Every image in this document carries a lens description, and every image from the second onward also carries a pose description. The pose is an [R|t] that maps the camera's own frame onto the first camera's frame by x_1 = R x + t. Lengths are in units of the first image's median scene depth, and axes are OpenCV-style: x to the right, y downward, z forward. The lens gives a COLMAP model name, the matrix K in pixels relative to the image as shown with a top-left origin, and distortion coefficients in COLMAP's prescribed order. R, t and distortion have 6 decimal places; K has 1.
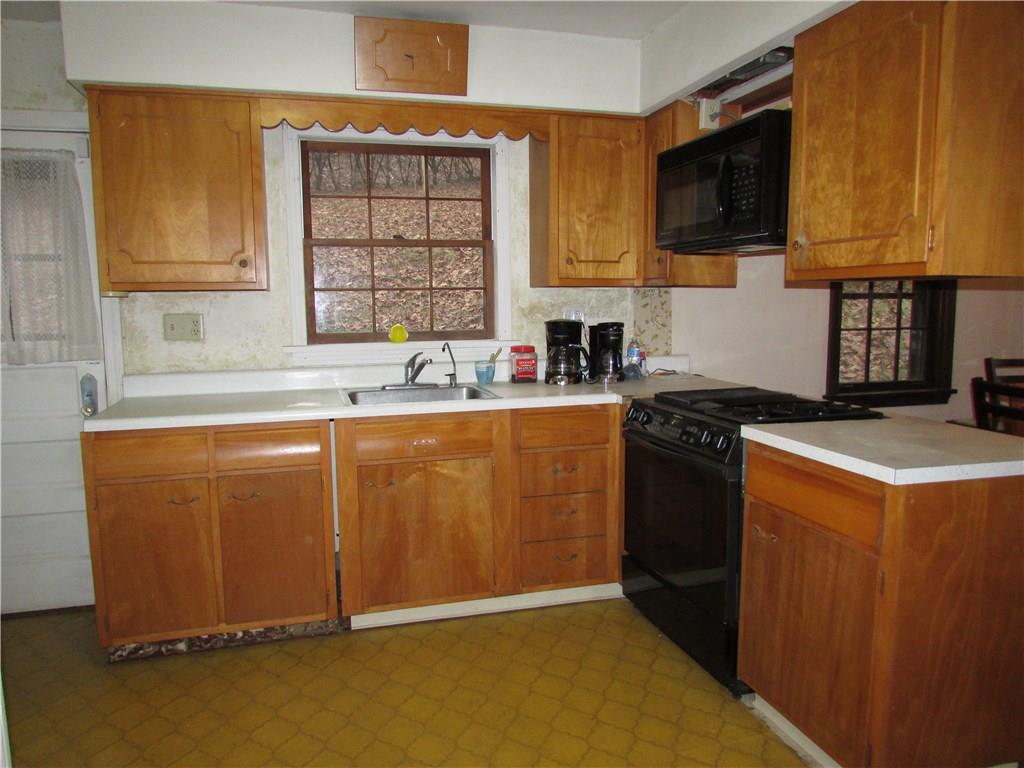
lens RADIAL K [[725.7, 0, 512.0], [0, 725.7, 384.0], [0, 0, 1]] dist [-0.032974, 0.004327]
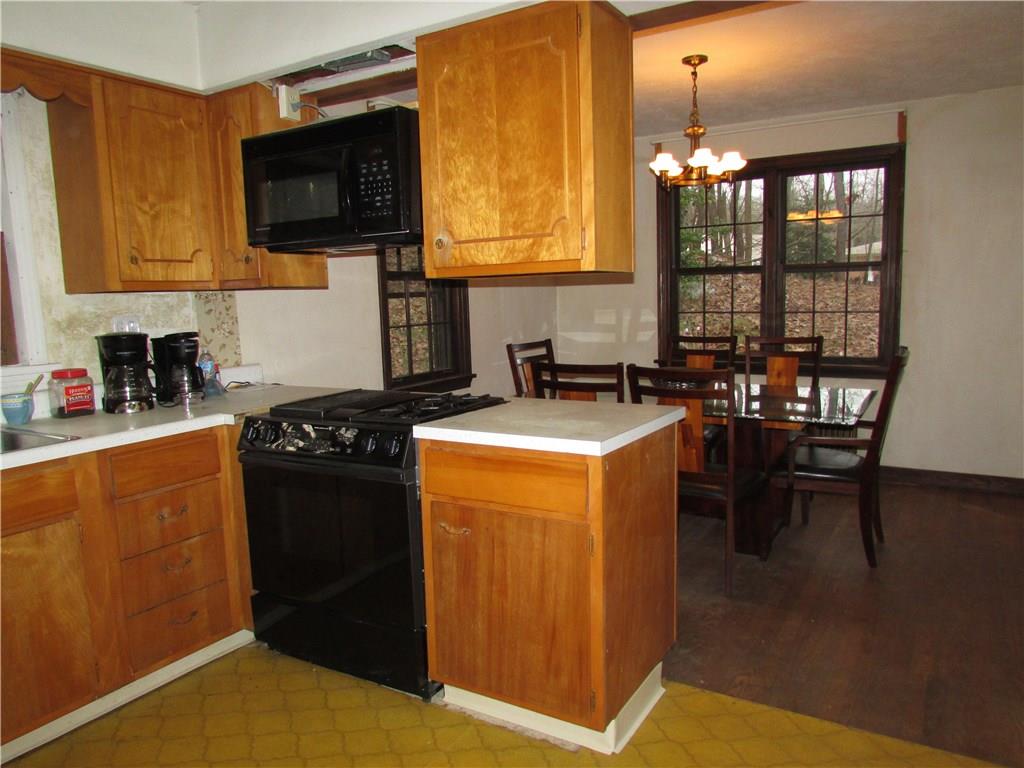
lens RADIAL K [[725.7, 0, 512.0], [0, 725.7, 384.0], [0, 0, 1]] dist [-0.032974, 0.004327]
pose [[0.734528, -0.102213, 0.670836, -0.178670], [0.107483, 0.993635, 0.033710, -0.013765], [-0.670012, 0.047343, 0.740839, 0.134988]]
